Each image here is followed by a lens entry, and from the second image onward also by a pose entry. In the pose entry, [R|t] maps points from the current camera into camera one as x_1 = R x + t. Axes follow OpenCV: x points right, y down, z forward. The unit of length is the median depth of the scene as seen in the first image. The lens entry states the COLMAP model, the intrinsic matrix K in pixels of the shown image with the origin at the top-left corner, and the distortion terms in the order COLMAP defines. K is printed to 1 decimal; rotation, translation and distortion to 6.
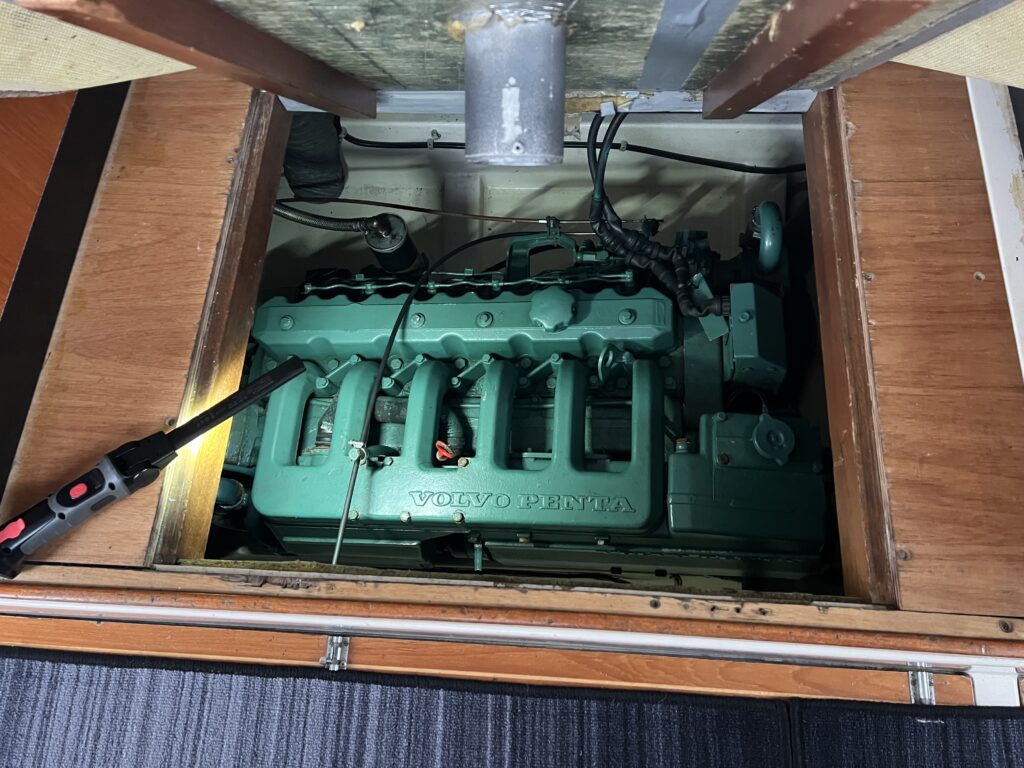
lens RADIAL K [[769.0, 0, 512.0], [0, 769.0, 384.0], [0, 0, 1]] dist [0.042658, -0.056431]
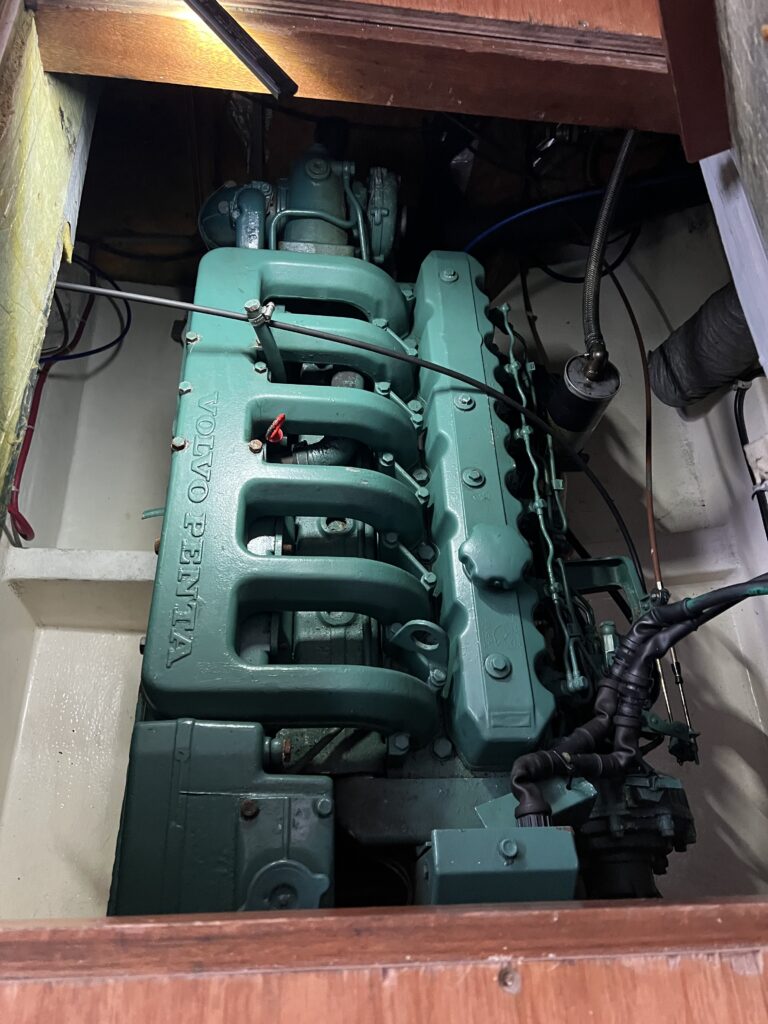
lens RADIAL K [[769.0, 0, 389.3], [0, 769.0, 510.8], [0, 0, 1]] dist [0.042658, -0.056431]
pose [[0.079501, 0.914386, -0.396960, 0.269348], [-0.971228, 0.160733, 0.175732, -0.128892], [0.224491, 0.371568, 0.900856, 0.360537]]
